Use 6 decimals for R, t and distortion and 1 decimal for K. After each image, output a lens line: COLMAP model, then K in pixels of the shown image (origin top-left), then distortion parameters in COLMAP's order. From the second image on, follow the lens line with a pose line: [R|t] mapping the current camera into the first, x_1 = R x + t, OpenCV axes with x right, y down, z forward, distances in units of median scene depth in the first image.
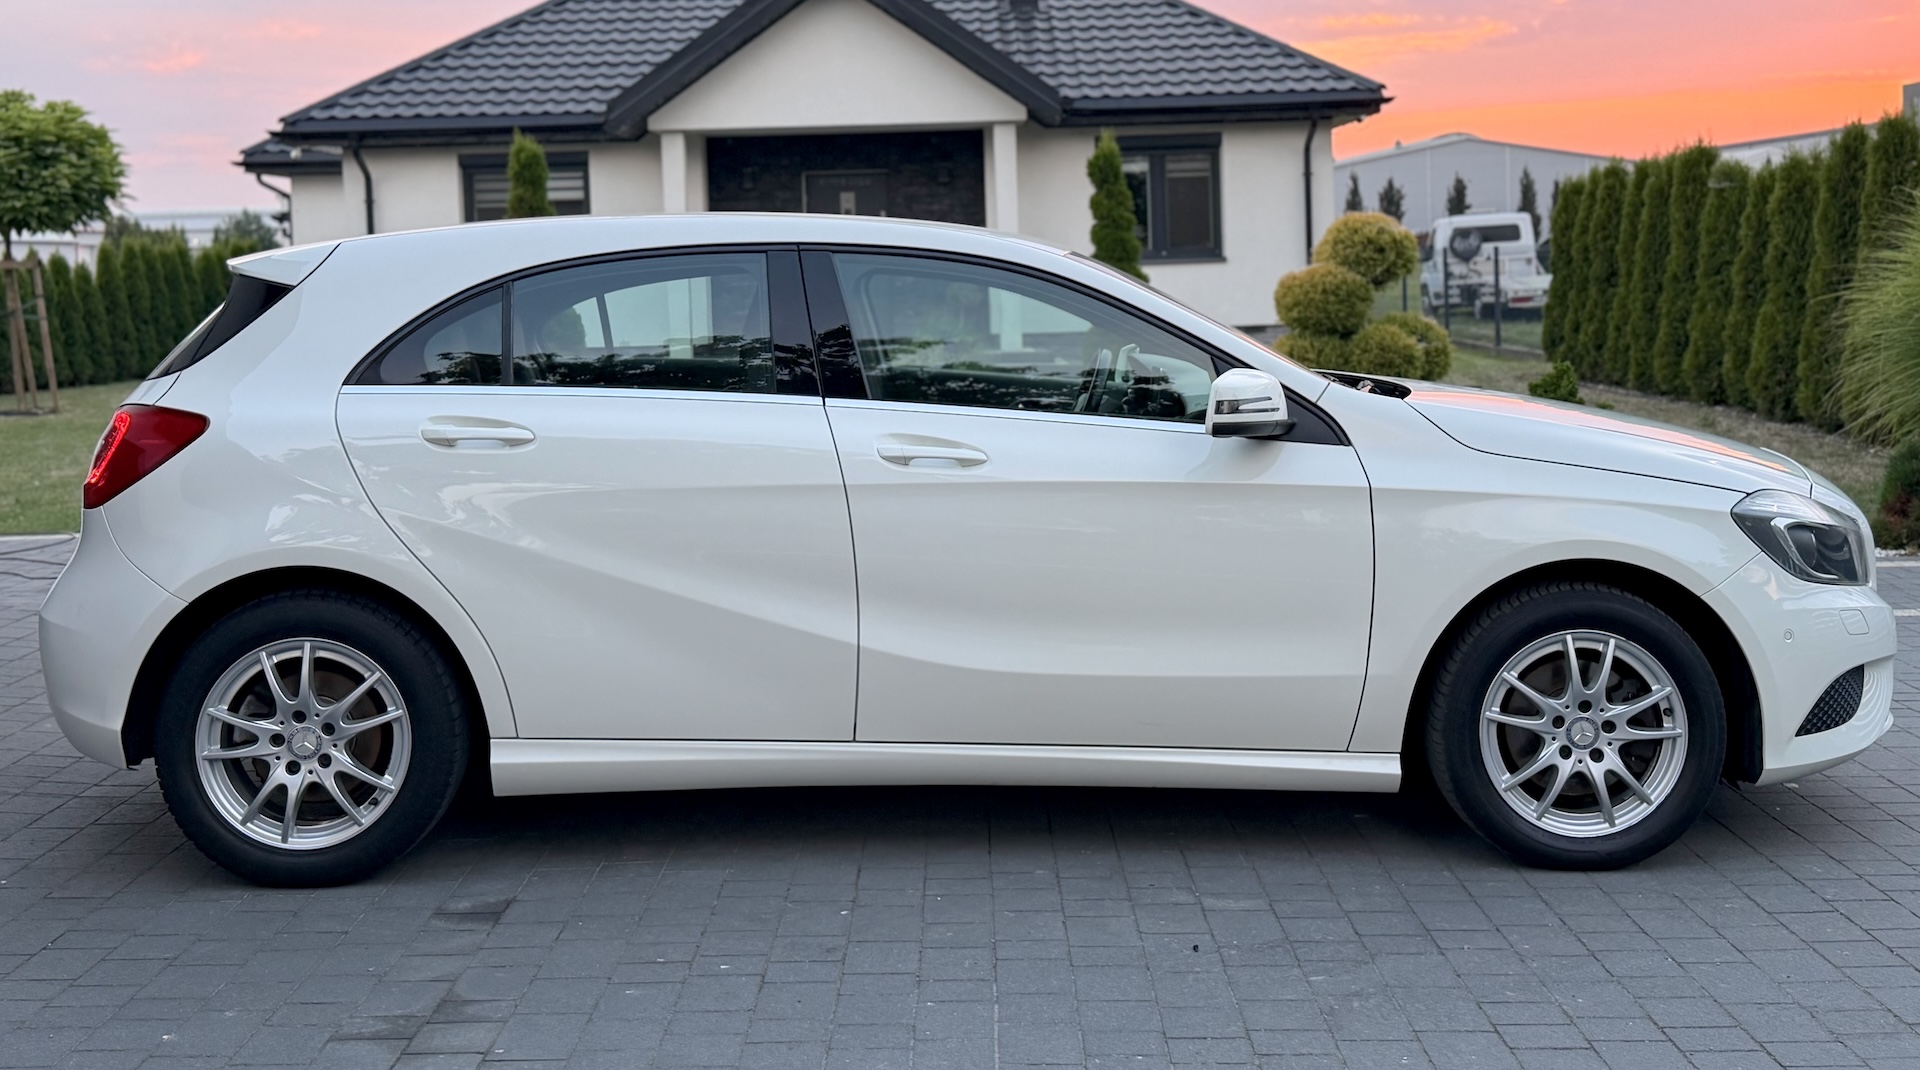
lens RADIAL K [[2065.1, 0, 960.0], [0, 2065.1, 535.0], [0, 0, 1]] dist [-0.007821, -0.002451]
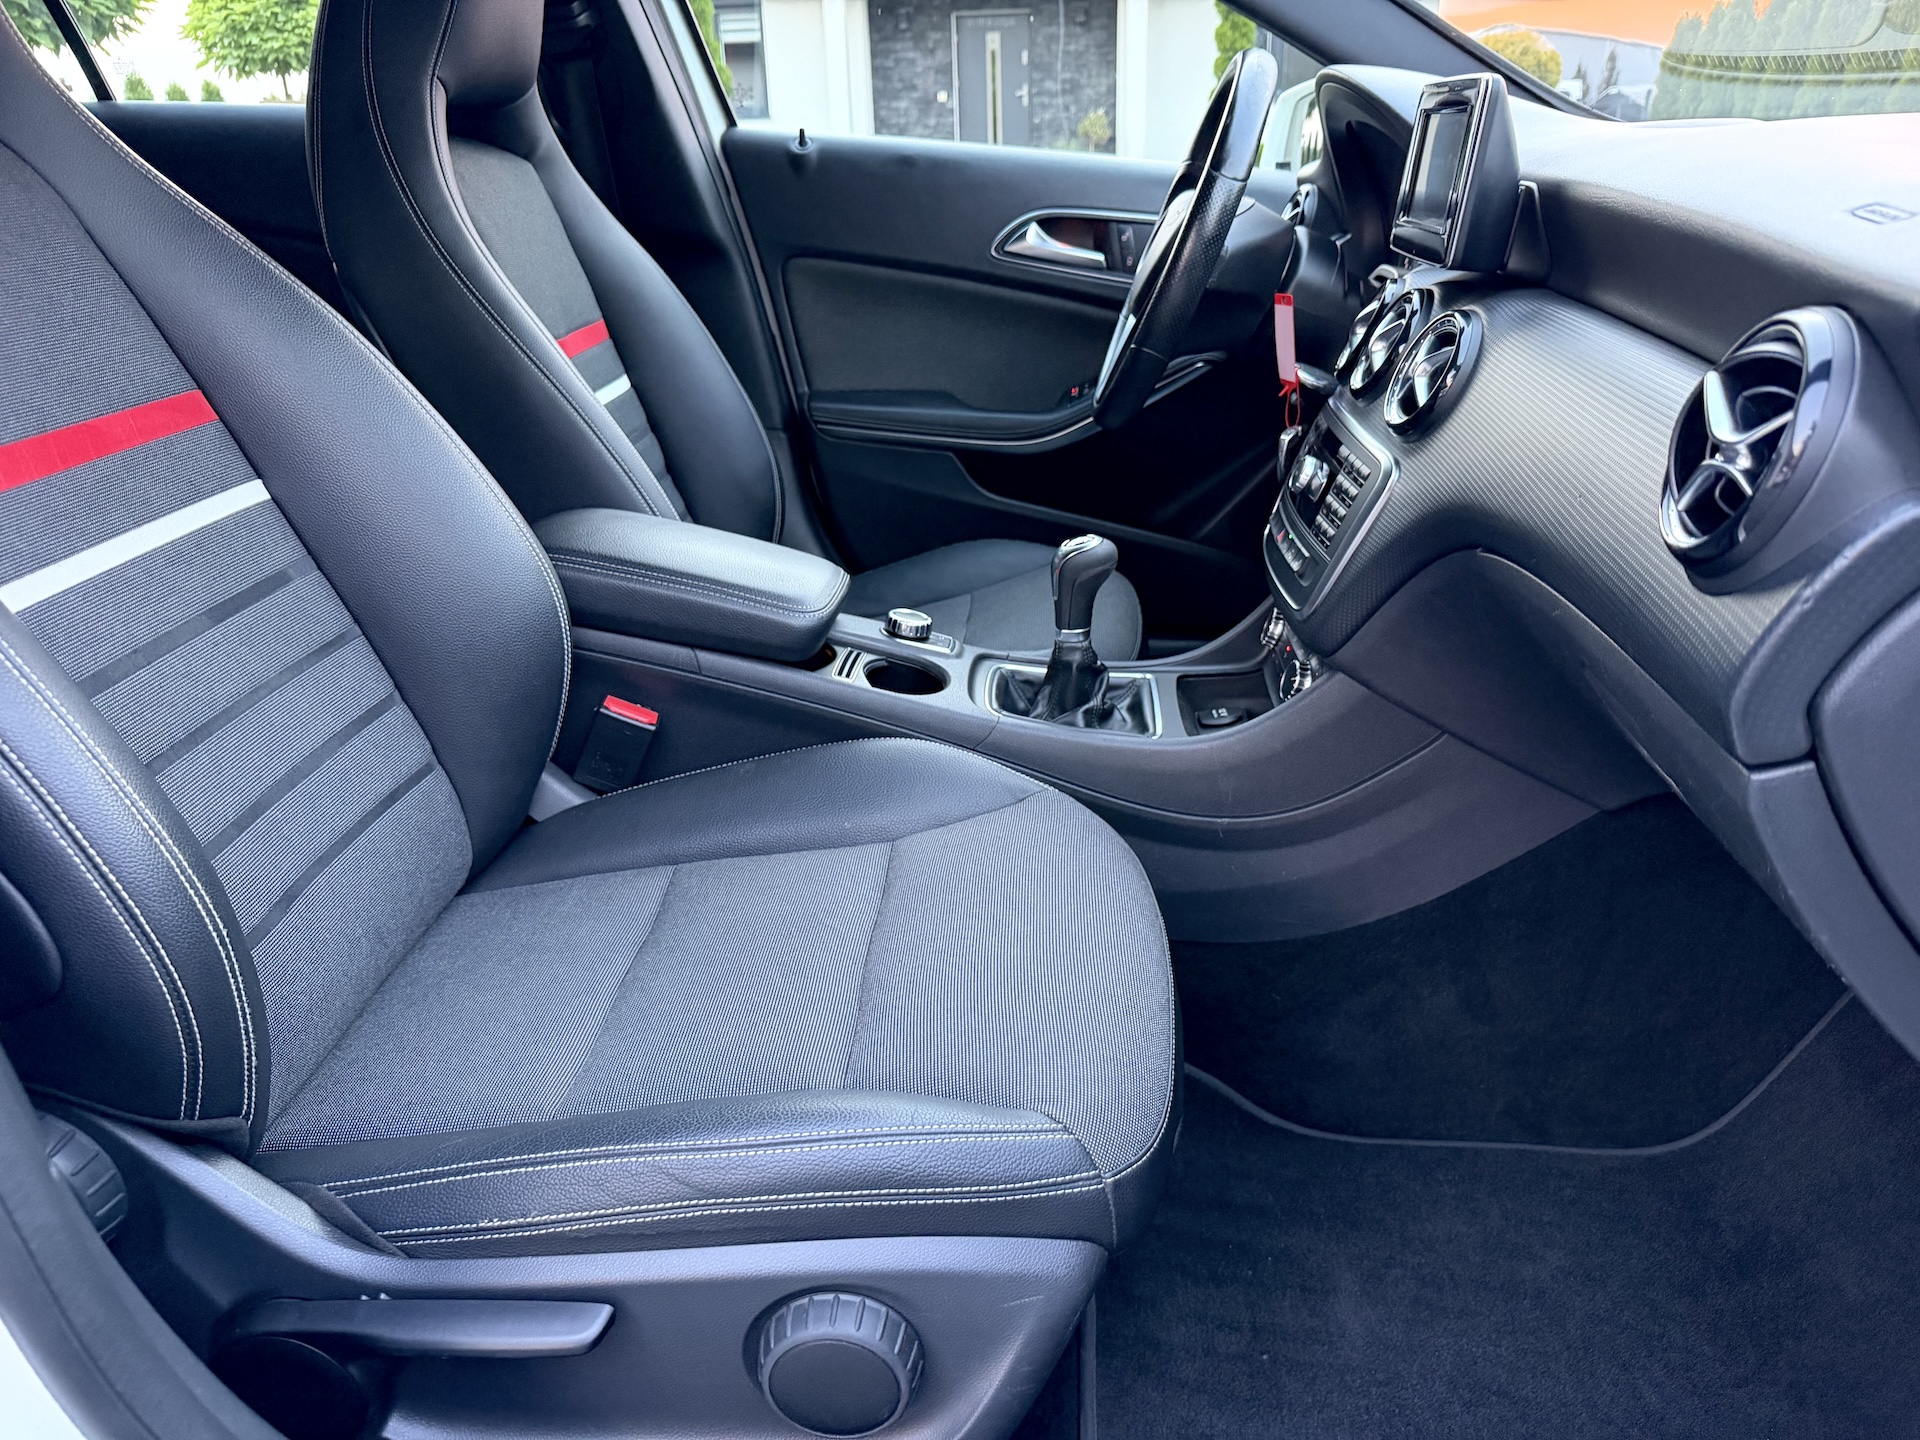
lens RADIAL K [[1364.7, 0, 968.4], [0, 1364.7, 724.7], [0, 0, 1]] dist [0.031653, -0.045982]
pose [[0.994833, 0.044322, -0.091337, 0.018025], [-0.017739, 0.961720, 0.273461, -0.012695], [0.099961, -0.270428, 0.957537, 0.229610]]
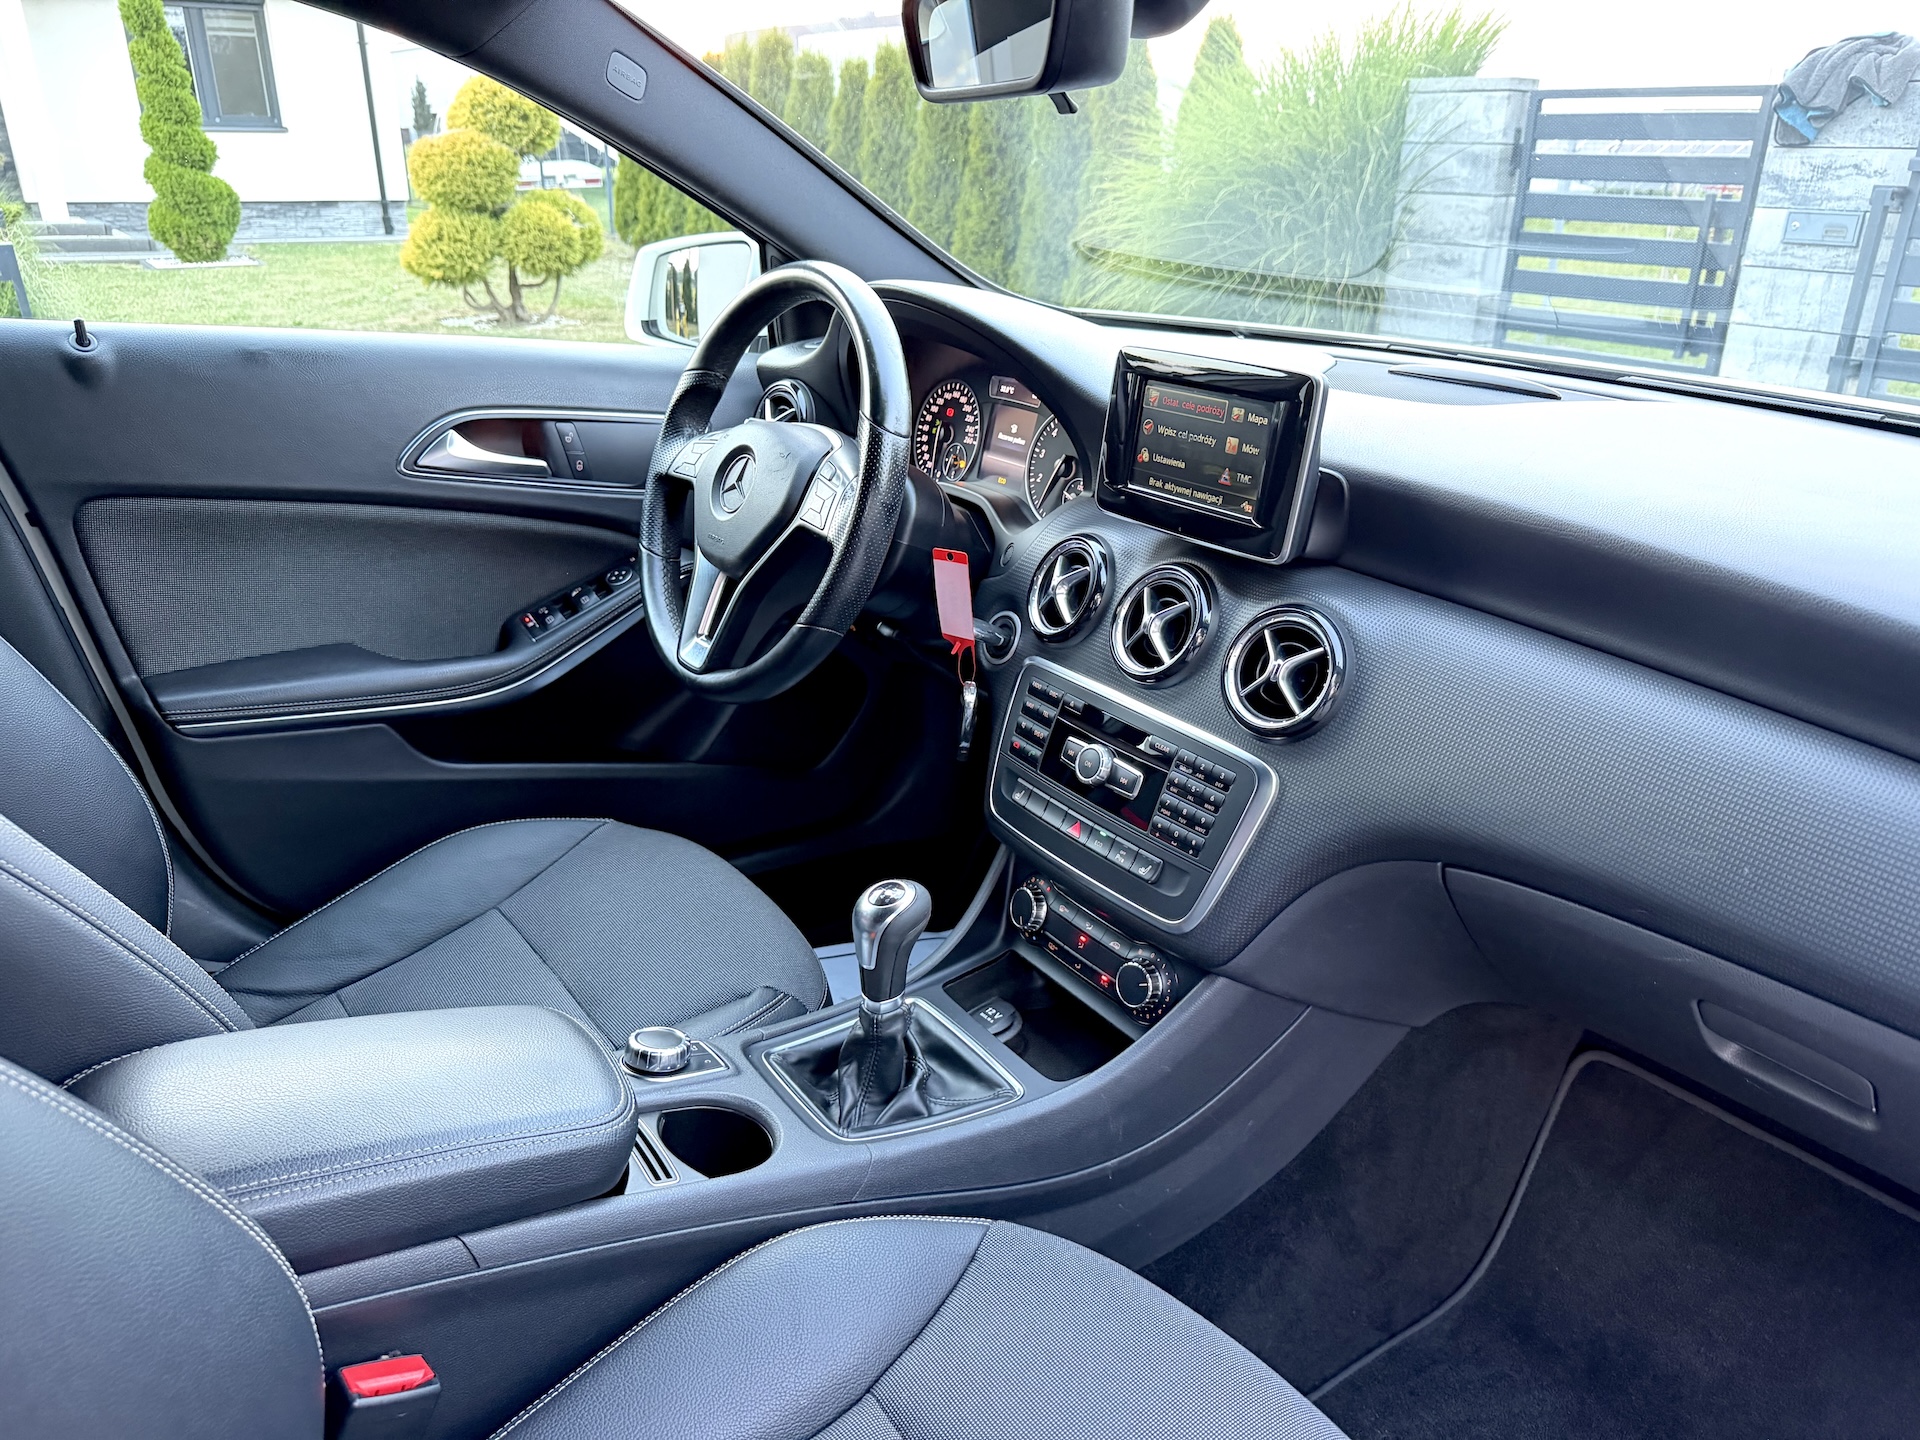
lens RADIAL K [[1364.7, 0, 968.4], [0, 1364.7, 724.7], [0, 0, 1]] dist [0.031653, -0.045982]
pose [[0.824130, -0.177038, 0.538021, -0.010096], [0.032394, 0.963073, 0.267283, -0.024917], [-0.565473, -0.202847, 0.799433, 0.253962]]
